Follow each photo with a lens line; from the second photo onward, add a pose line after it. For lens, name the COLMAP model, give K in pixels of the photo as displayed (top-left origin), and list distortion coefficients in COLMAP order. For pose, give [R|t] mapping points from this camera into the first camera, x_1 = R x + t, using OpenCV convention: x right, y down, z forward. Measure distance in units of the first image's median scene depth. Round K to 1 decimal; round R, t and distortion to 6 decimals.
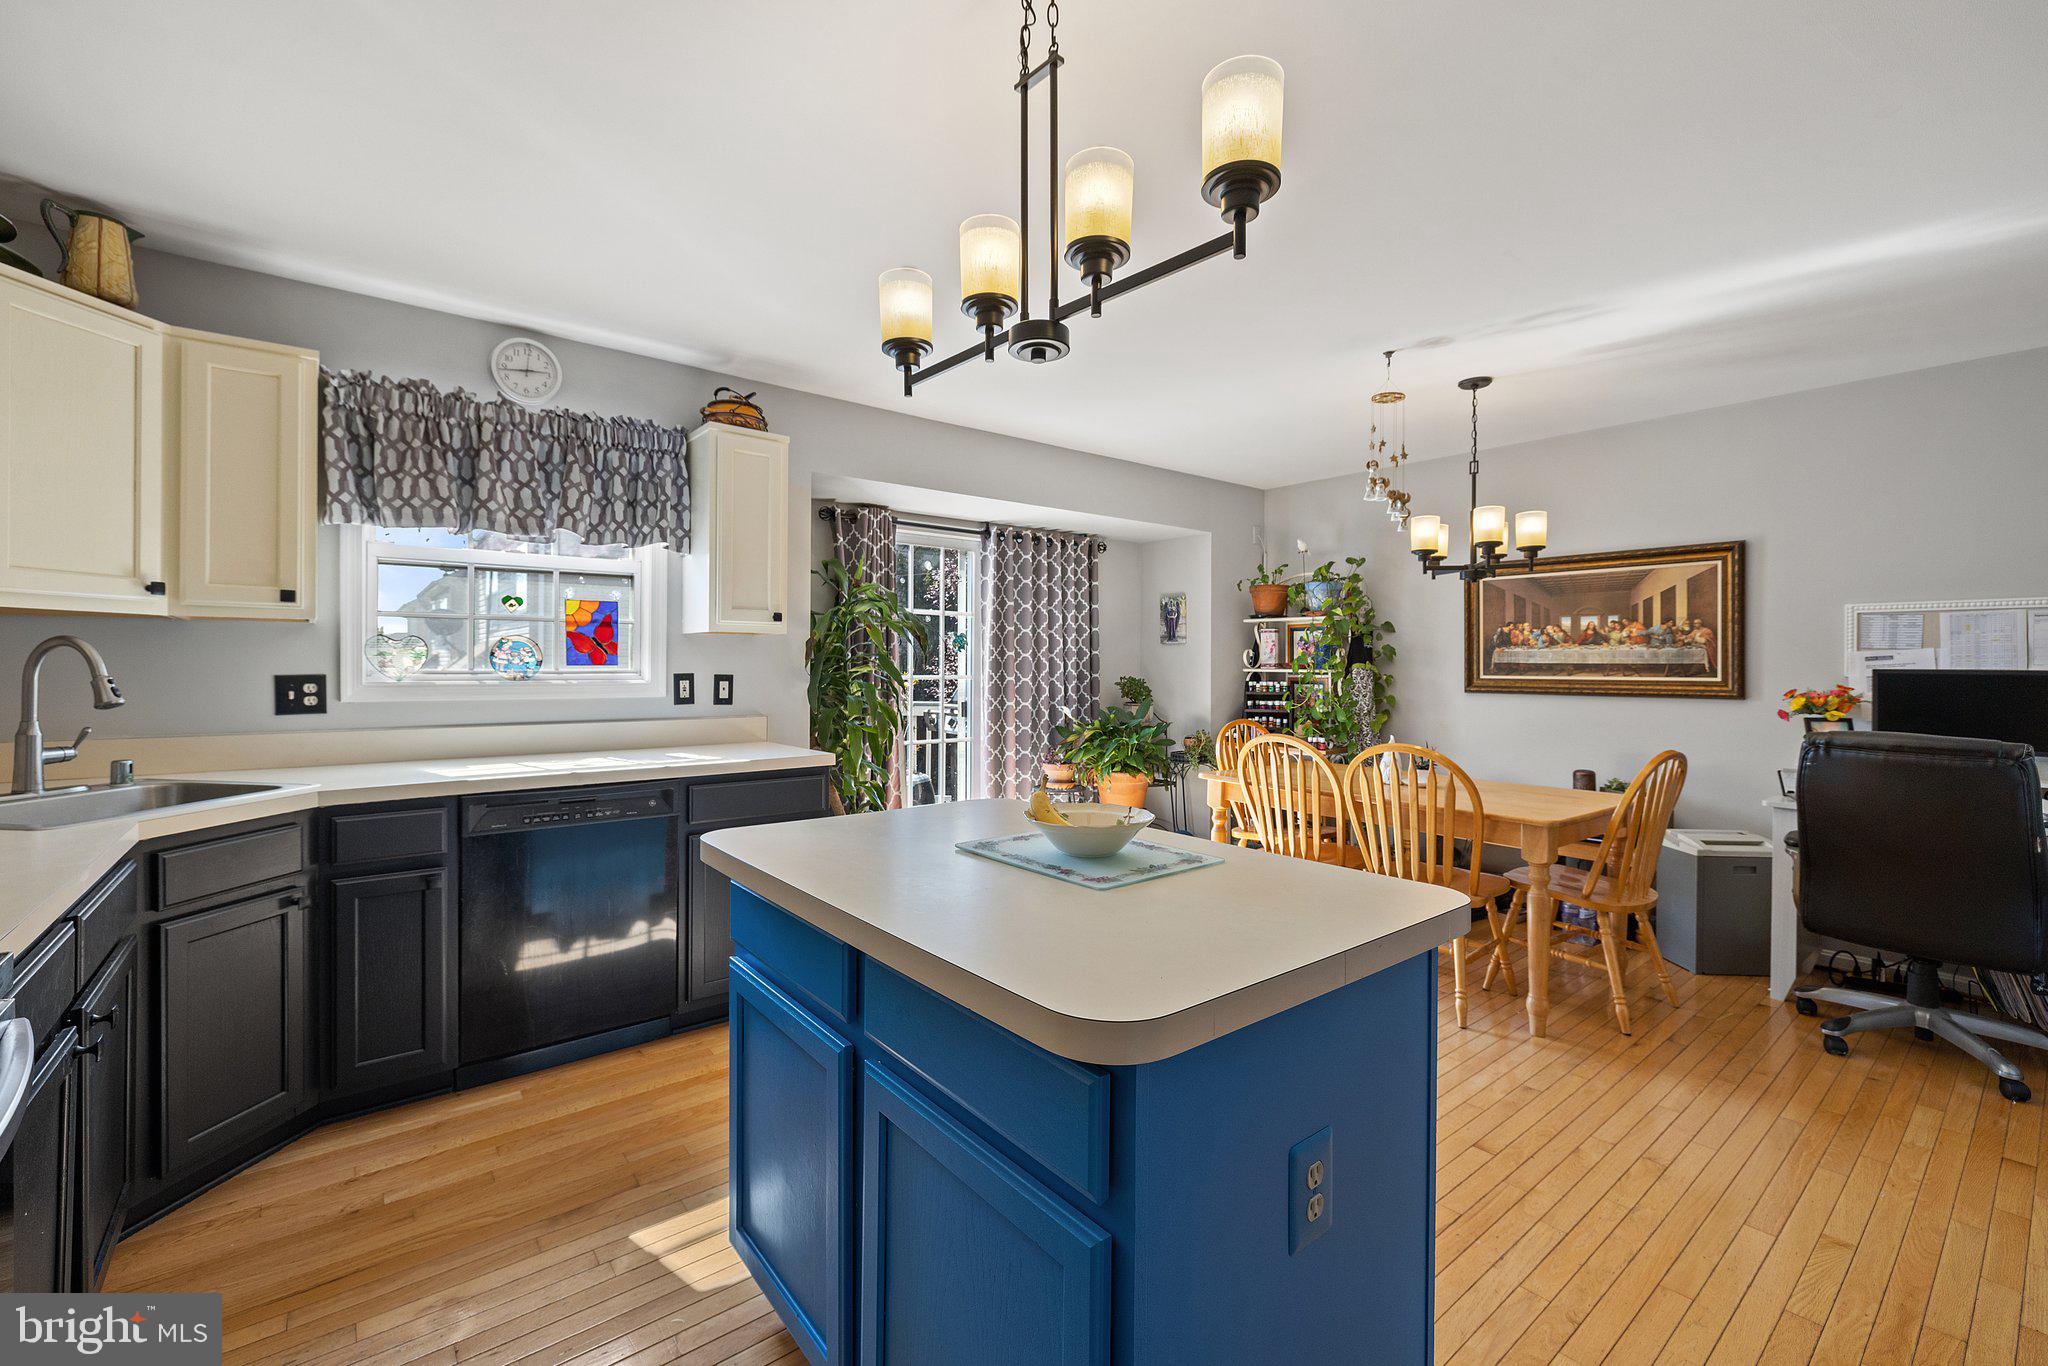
lens RADIAL K [[864.3, 0, 1007.5], [0, 864.3, 663.8], [0, 0, 1]] dist [-0.004074, 0.000577]
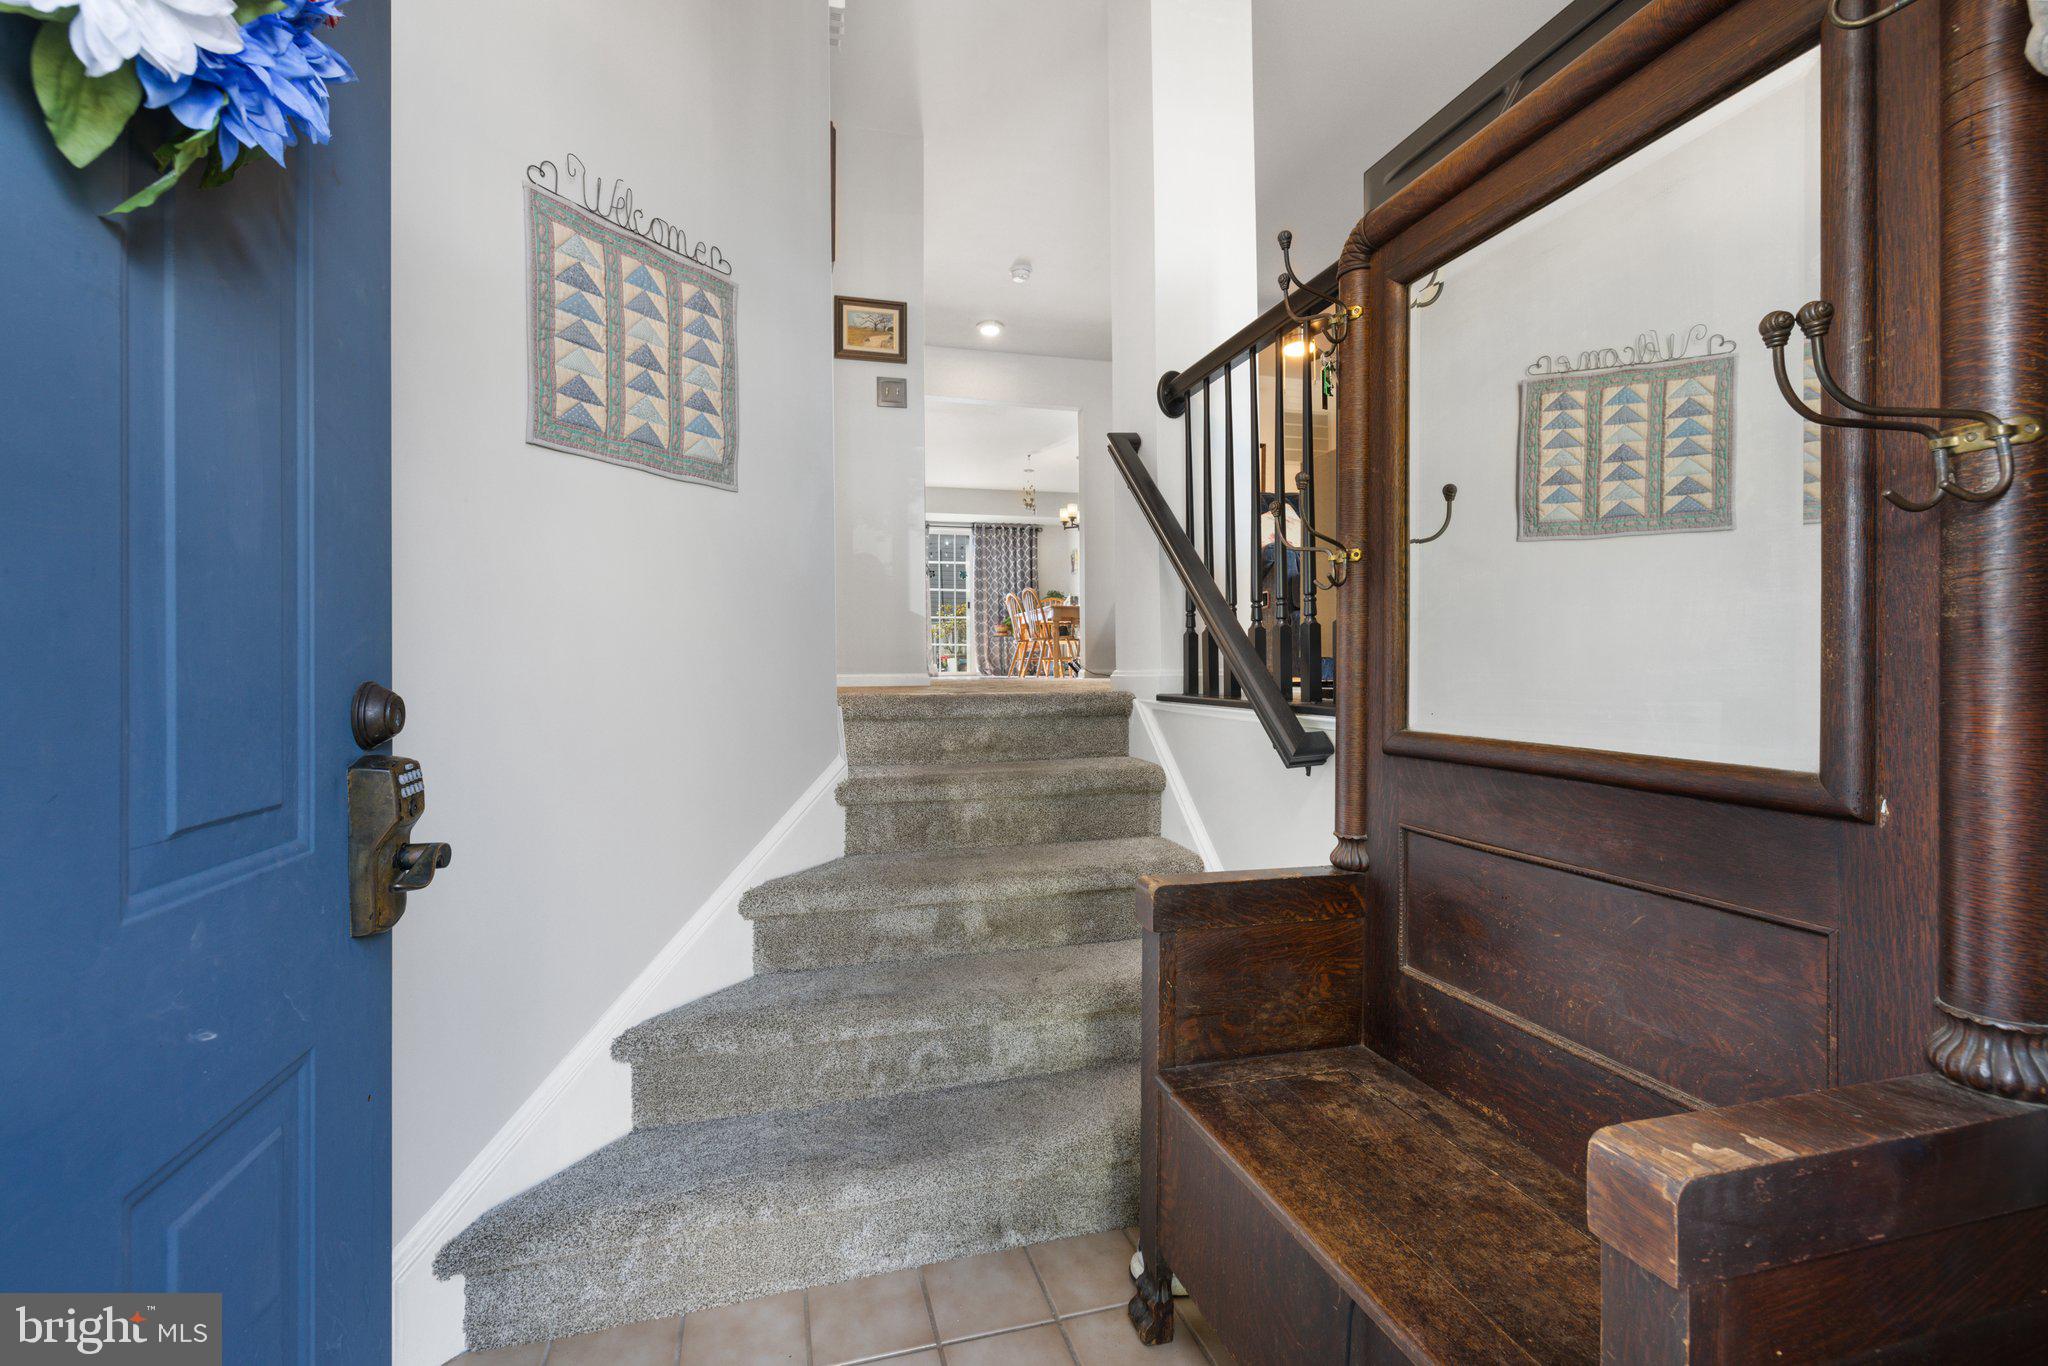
lens RADIAL K [[864.3, 0, 1017.1], [0, 864.3, 674.2], [0, 0, 1]] dist [-0.004074, 0.000577]
pose [[0.924911, -0.006162, -0.380133, 1.259354], [0.008595, 0.999952, 0.004703, 0.303480], [0.380086, -0.007617, 0.924920, -1.428685]]
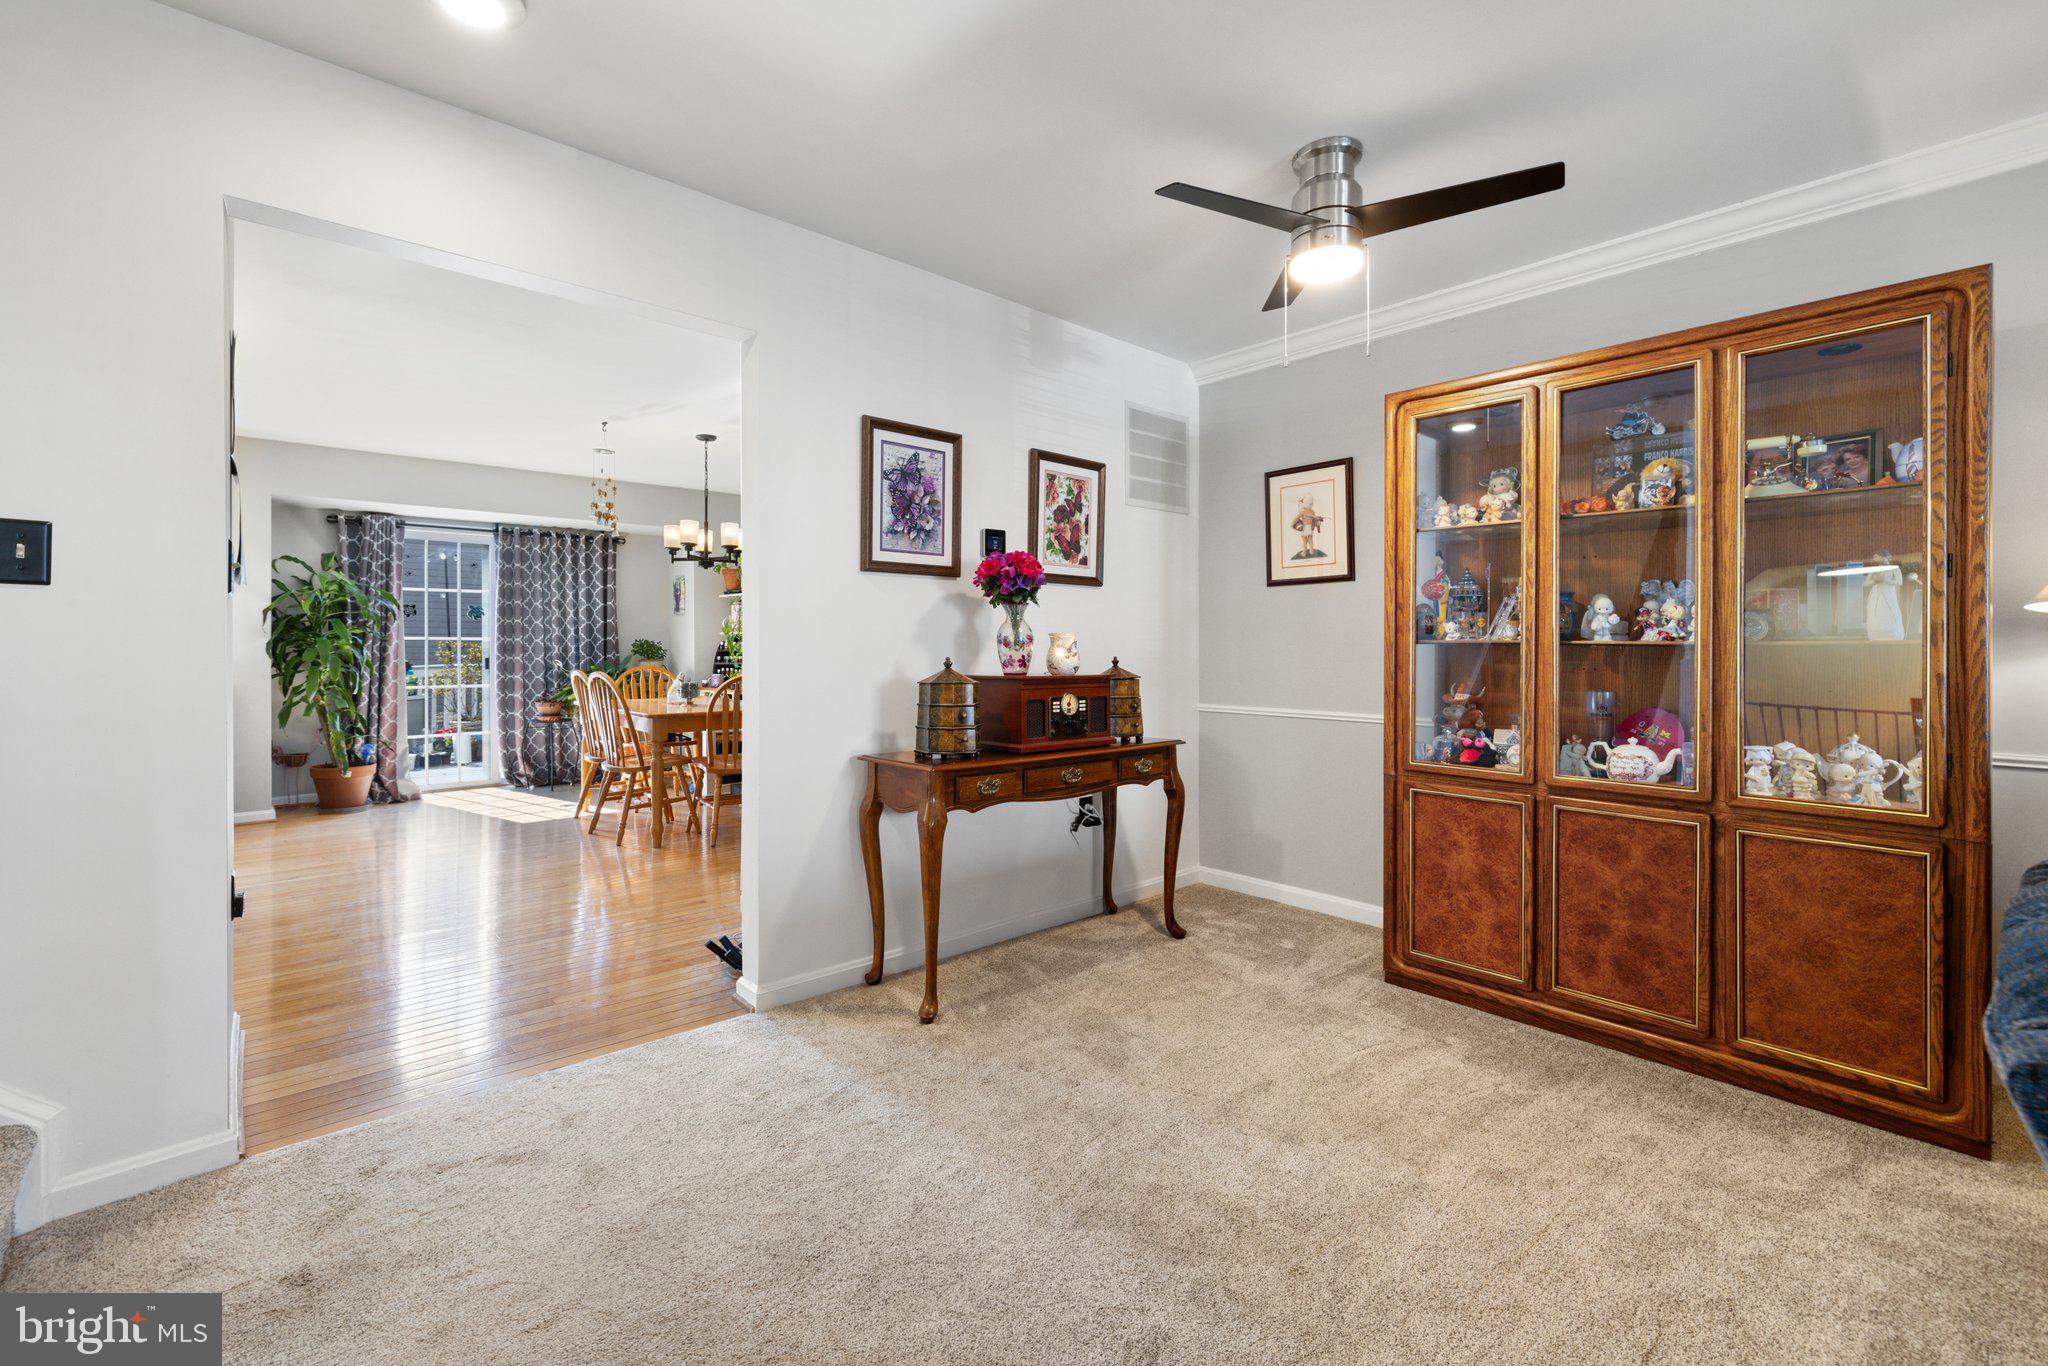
lens RADIAL K [[864.3, 0, 995.0], [0, 864.3, 642.4], [0, 0, 1]] dist [-0.004074, 0.000577]
pose [[0.998251, -0.004740, 0.058921, 0.882415], [0.004869, 0.999986, -0.002043, 0.036546], [-0.058911, 0.002327, 0.998261, -0.503060]]
